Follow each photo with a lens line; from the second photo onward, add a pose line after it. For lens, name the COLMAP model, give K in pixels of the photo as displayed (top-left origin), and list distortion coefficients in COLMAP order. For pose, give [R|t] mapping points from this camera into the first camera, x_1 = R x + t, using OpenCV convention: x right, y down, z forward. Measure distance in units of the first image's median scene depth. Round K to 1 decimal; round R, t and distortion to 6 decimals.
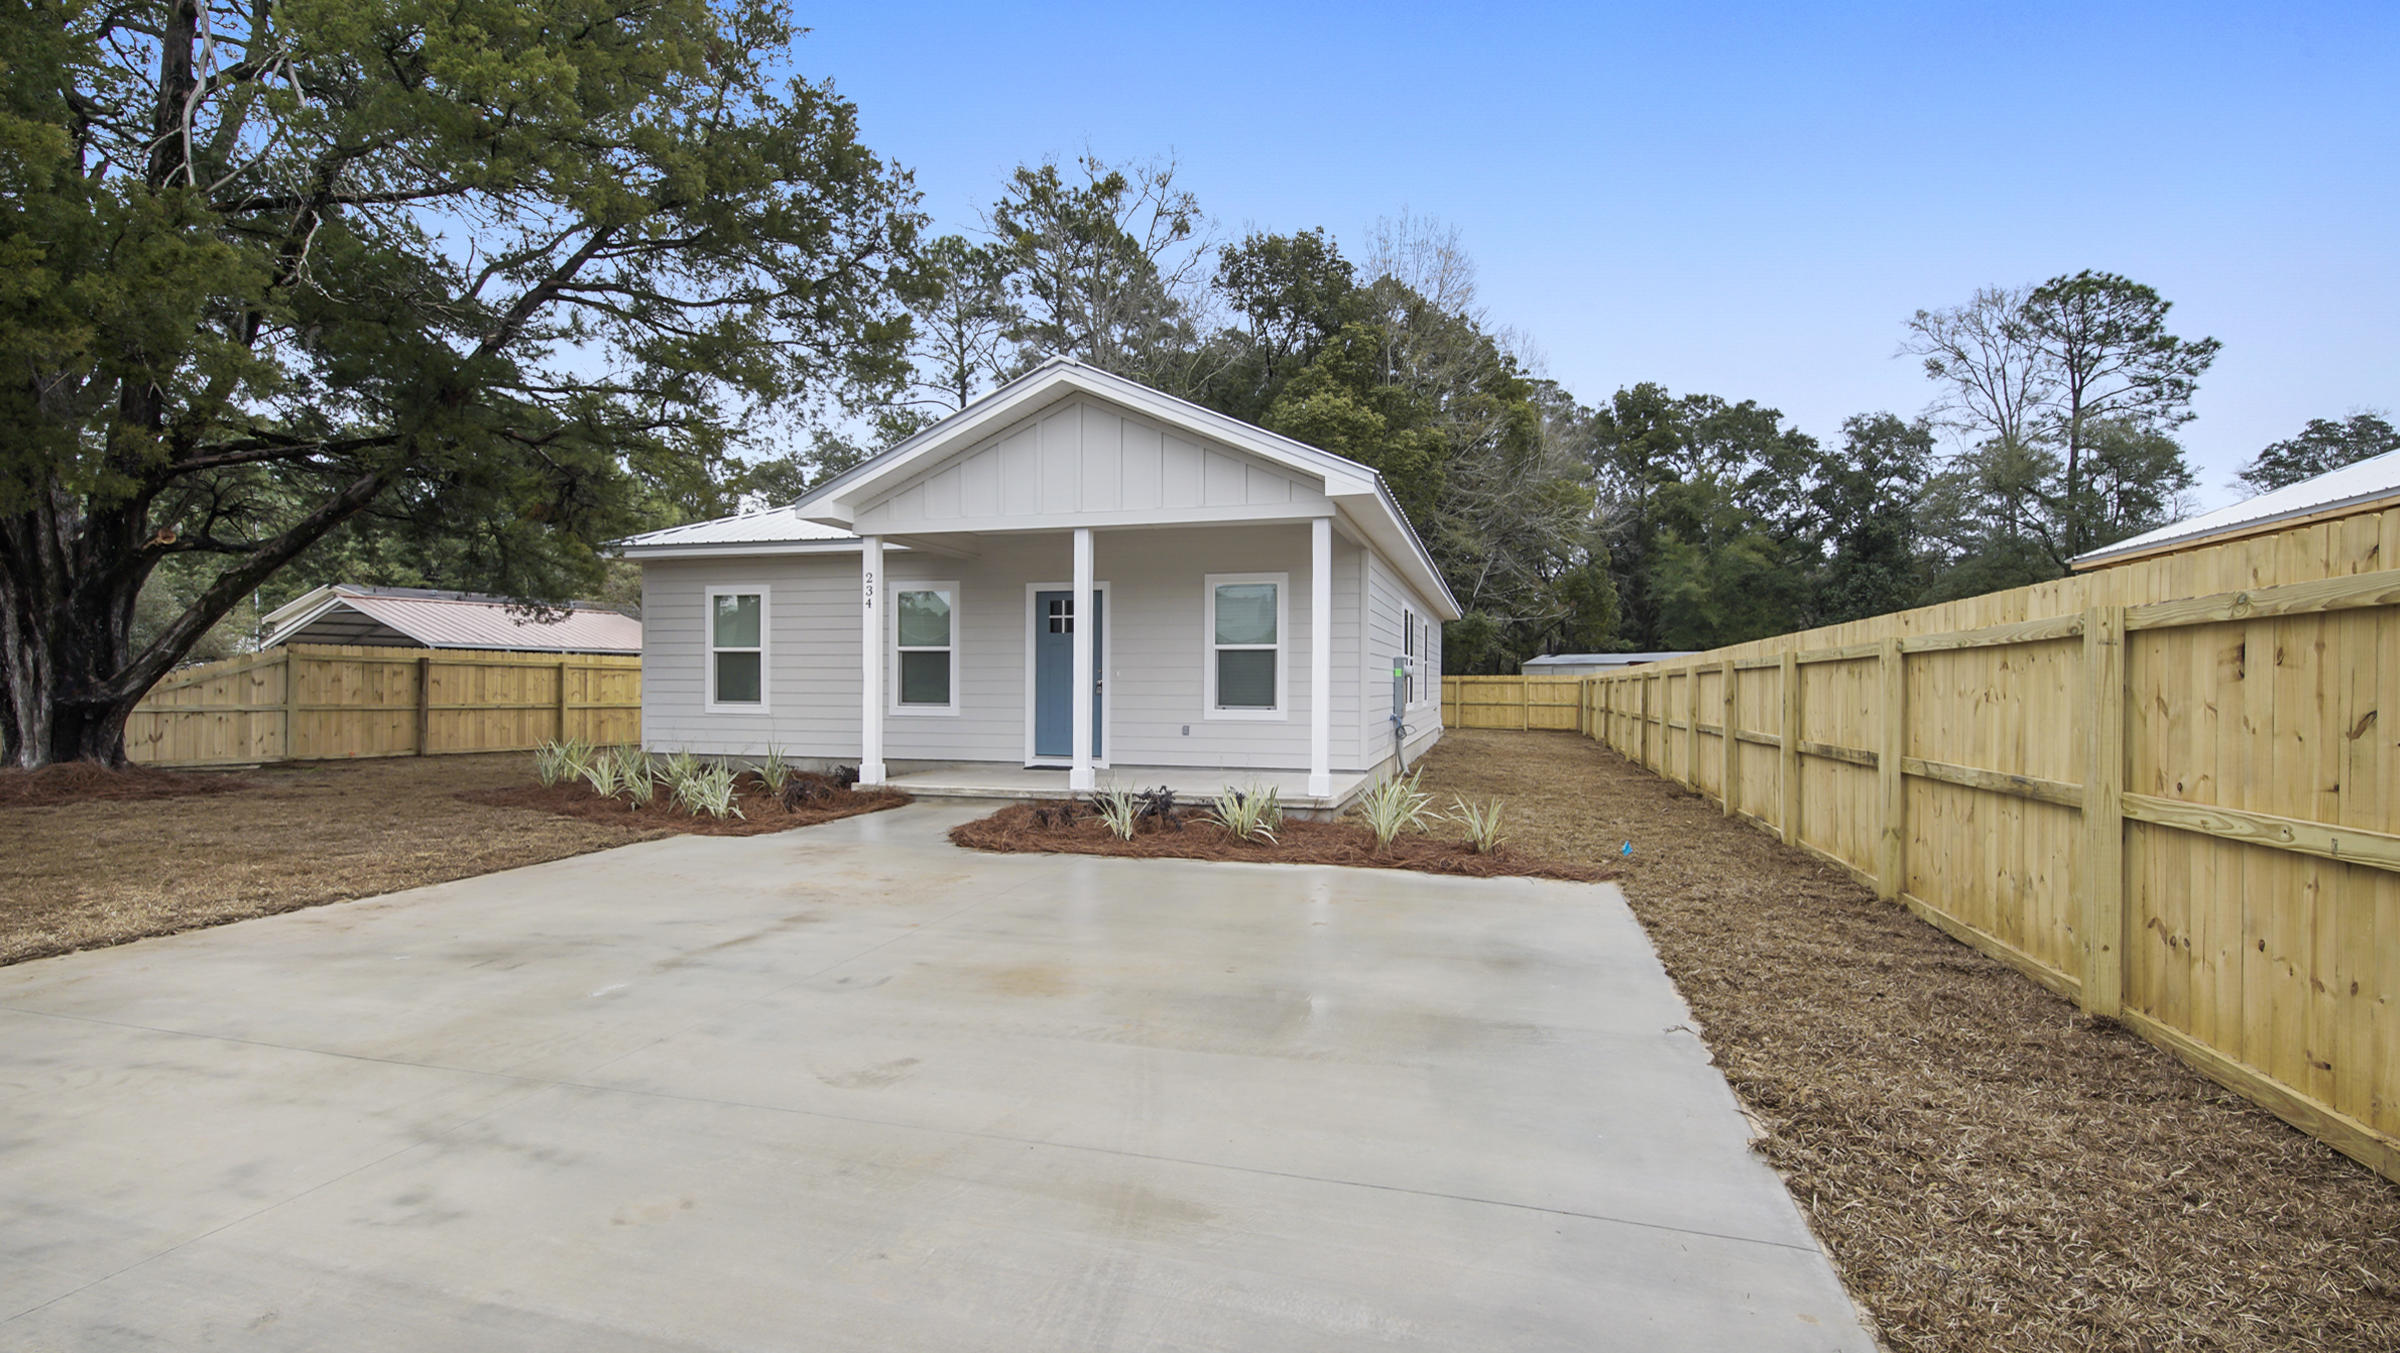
lens RADIAL K [[1082.6, 0, 1200.0], [0, 1082.6, 676.5], [0, 0, 1]] dist [0.040678, -0.033755]
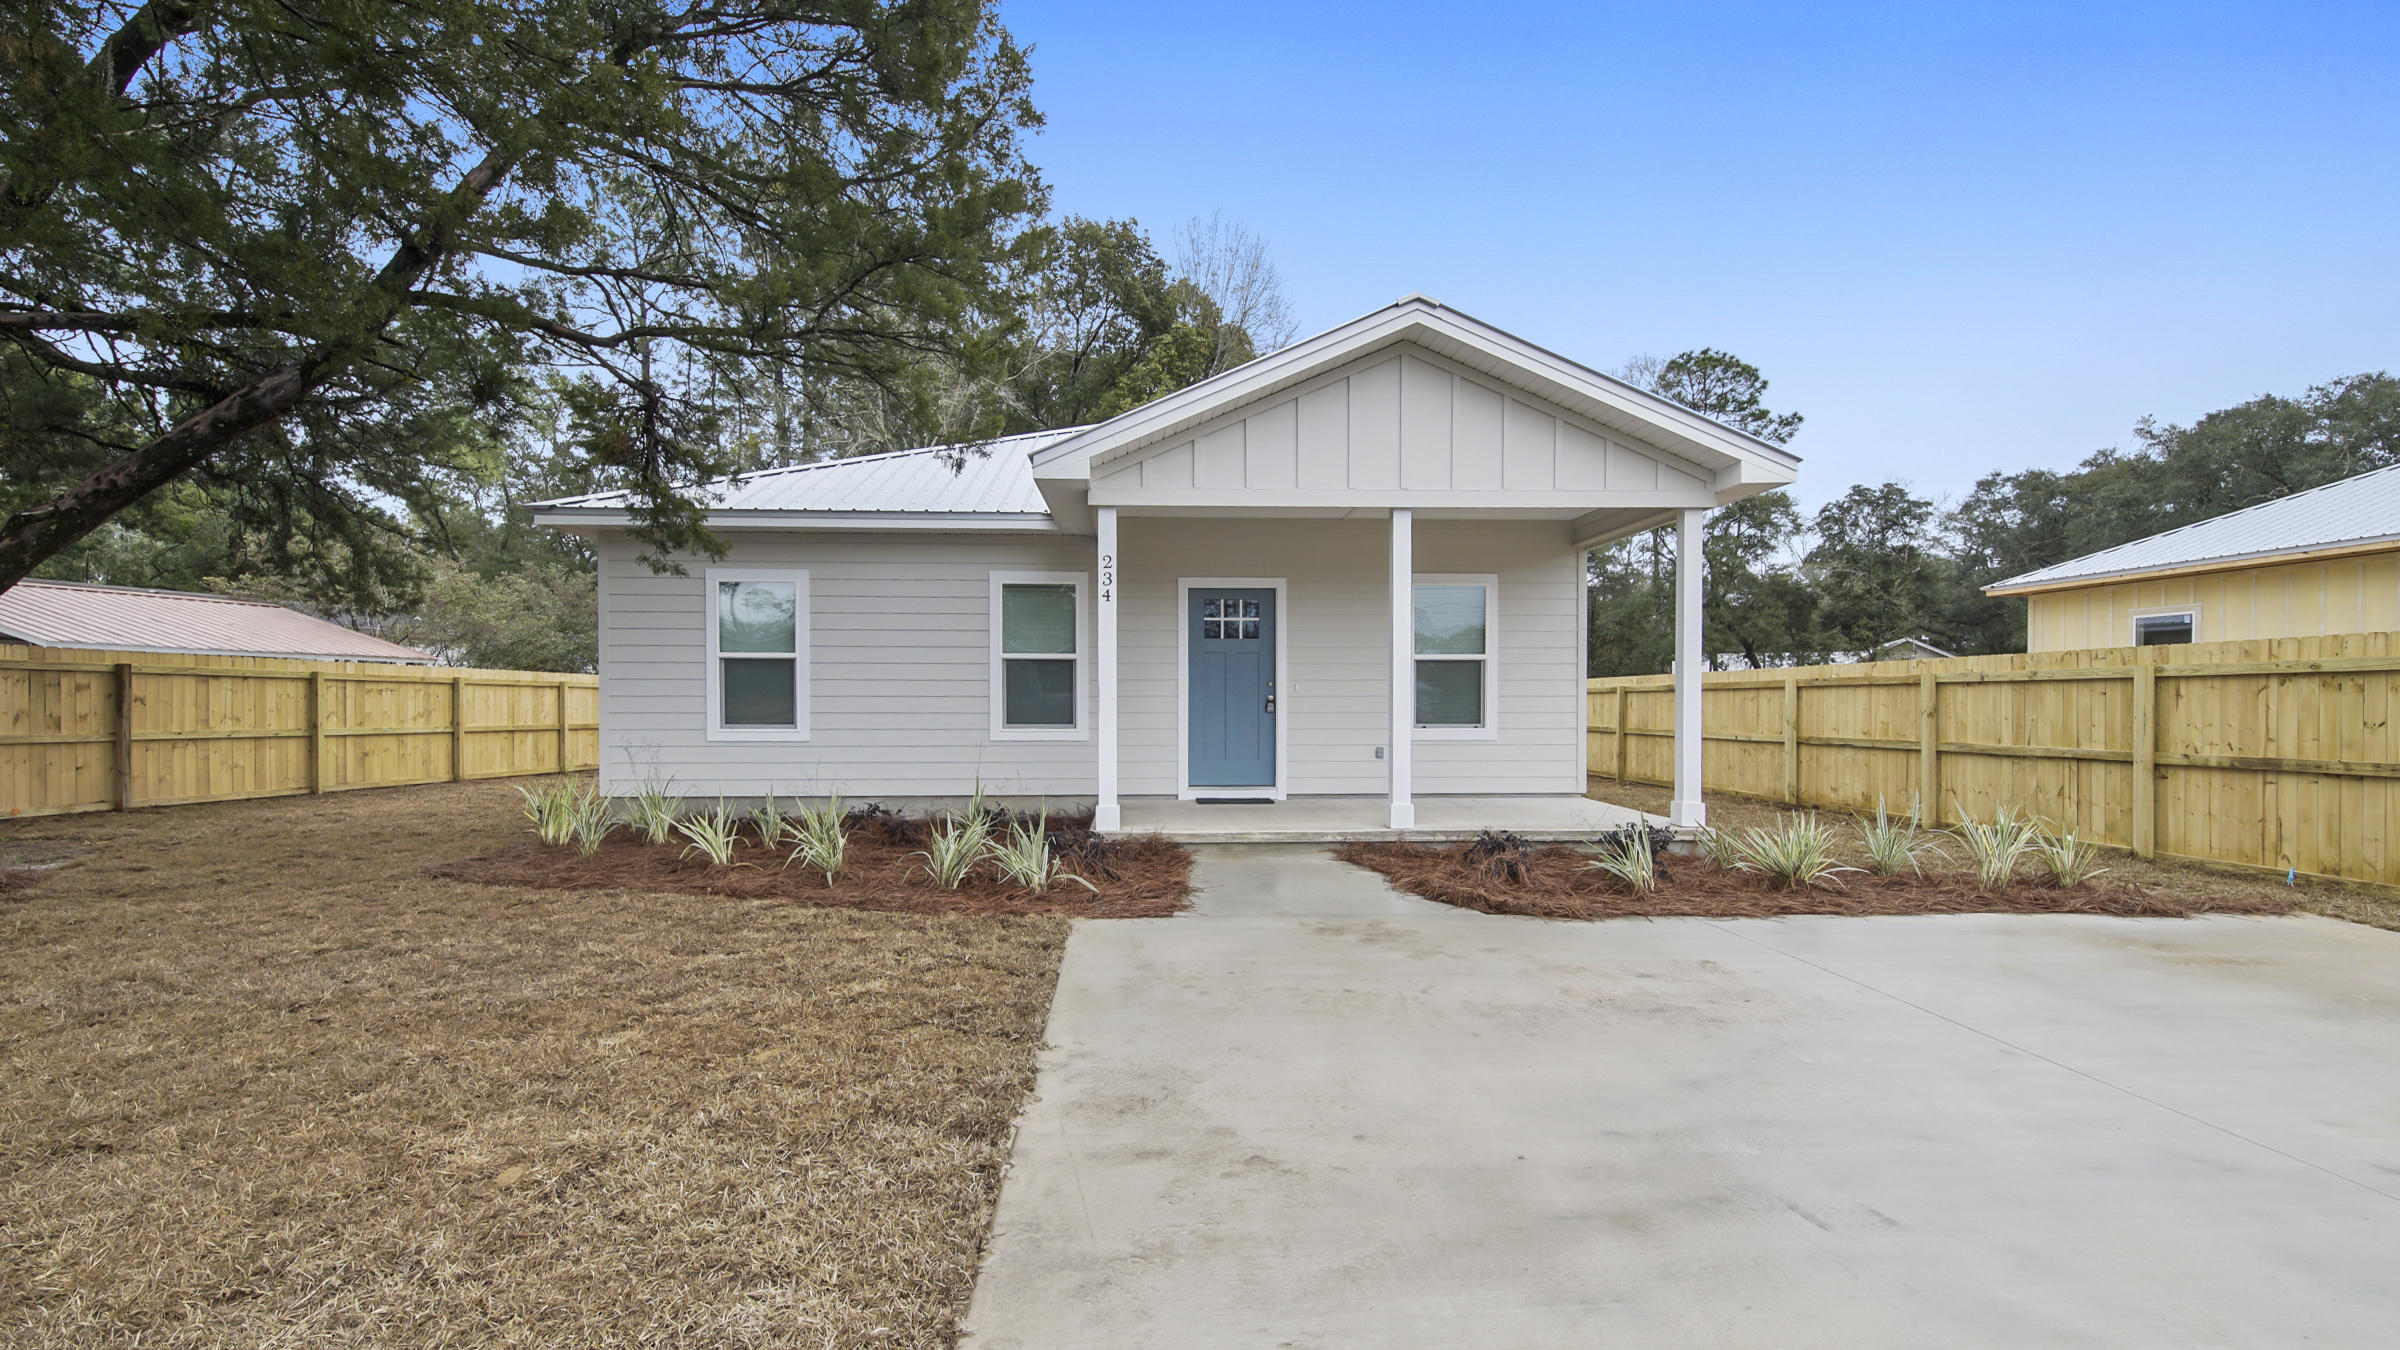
lens RADIAL K [[1101.4, 0, 1200.1], [0, 1101.4, 689.7], [0, 0, 1]] dist [0.001503, -0.000158]
pose [[0.946825, -0.000499, 0.321749, -0.285361], [0.001141, 0.999998, -0.001808, 0.000399], [-0.321747, 0.002079, 0.946823, 0.142395]]
